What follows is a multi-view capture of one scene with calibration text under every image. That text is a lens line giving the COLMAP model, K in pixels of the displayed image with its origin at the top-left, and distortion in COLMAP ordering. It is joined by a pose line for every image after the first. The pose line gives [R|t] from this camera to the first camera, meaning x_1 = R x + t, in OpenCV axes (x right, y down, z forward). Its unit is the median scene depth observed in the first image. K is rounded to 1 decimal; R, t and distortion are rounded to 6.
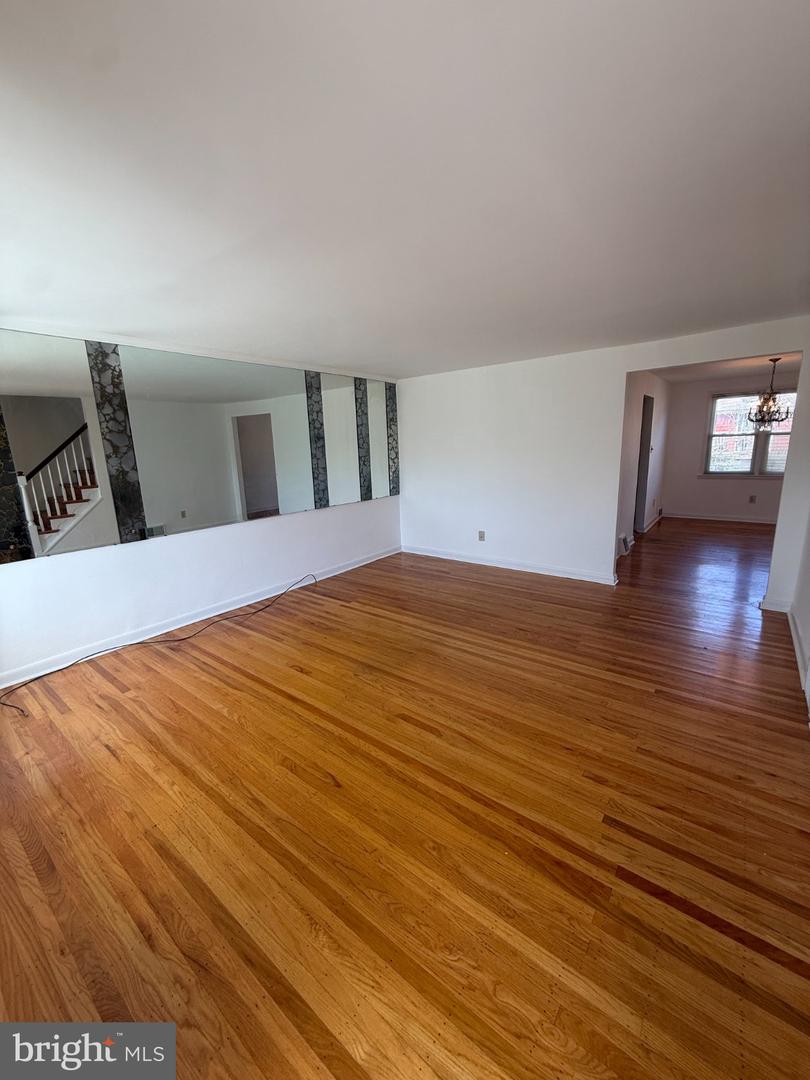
lens RADIAL K [[431.5, 0, 404.3], [0, 431.5, 536.8], [0, 0, 1]] dist [0.004745, -0.000140]
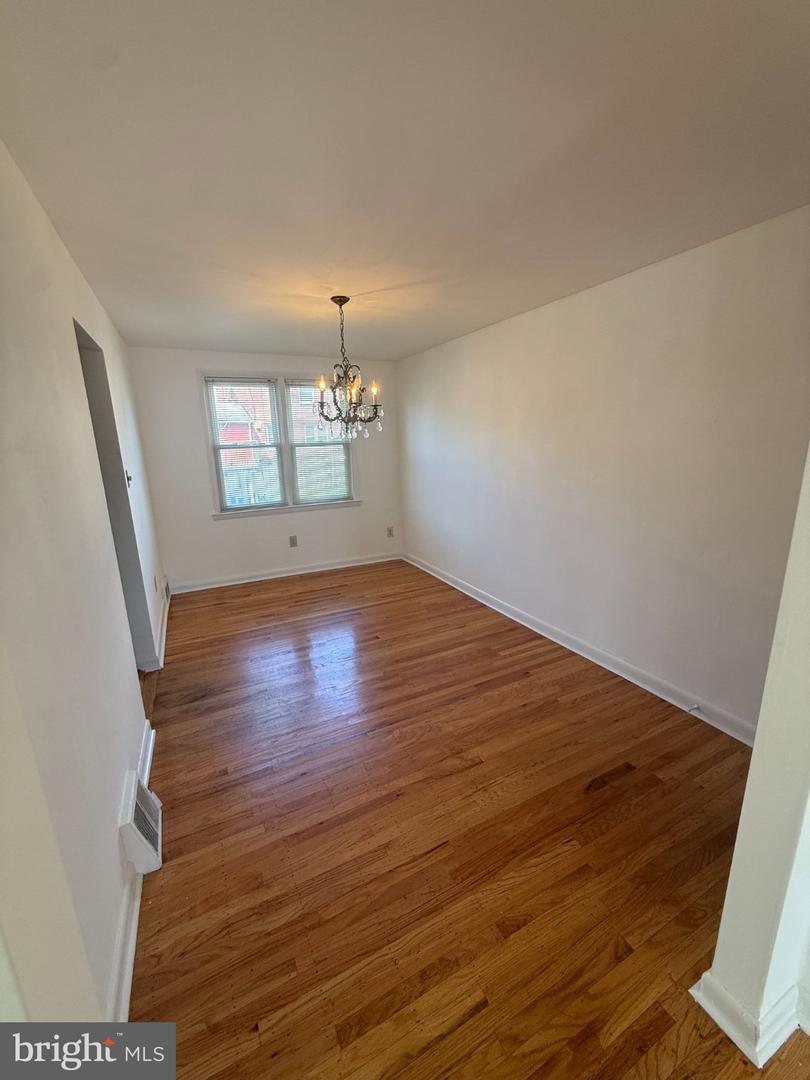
lens RADIAL K [[431.5, 0, 402.2], [0, 431.5, 536.9], [0, 0, 1]] dist [0.004745, -0.000140]
pose [[0.422853, -0.188760, 0.886321, 0.277672], [0.205784, 0.972515, 0.108940, -0.129239], [-0.882524, 0.136325, 0.450074, 0.538108]]
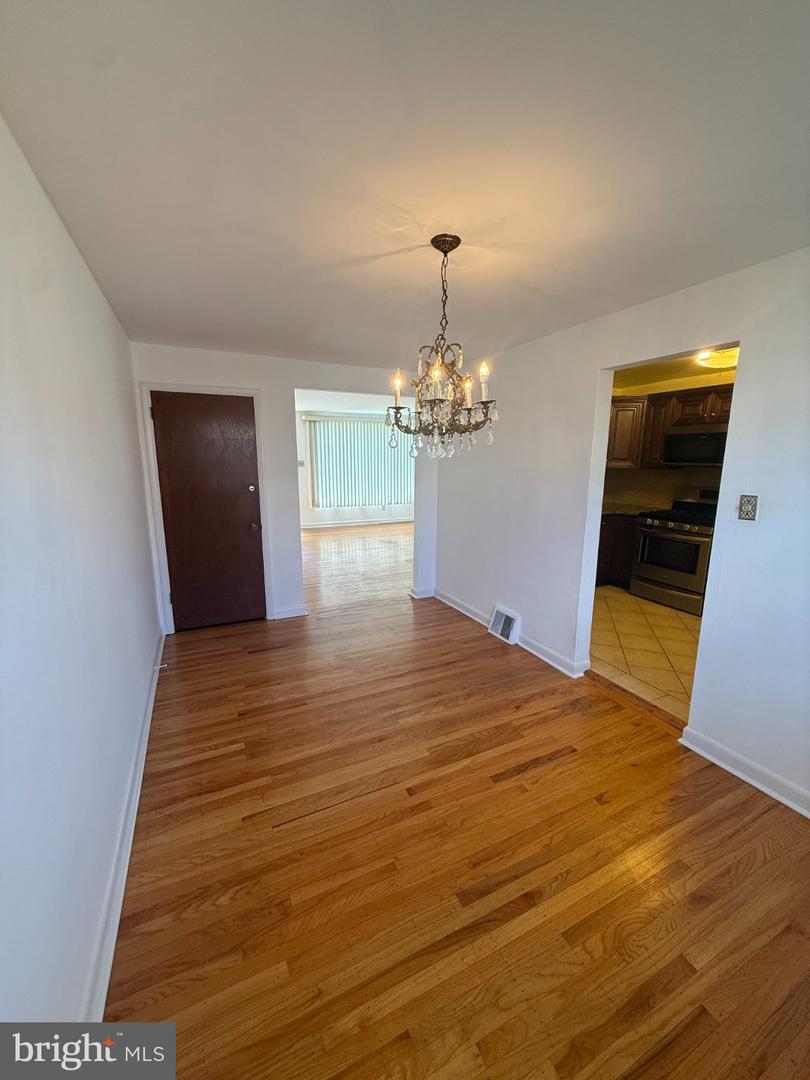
lens RADIAL K [[431.5, 0, 400.9], [0, 431.5, 543.8], [0, 0, 1]] dist [0.004745, -0.000140]
pose [[-0.440098, 0.206917, -0.873784, 0.866677], [-0.180887, 0.932711, 0.311979, -0.211696], [0.879542, 0.295357, -0.373055, 0.835951]]
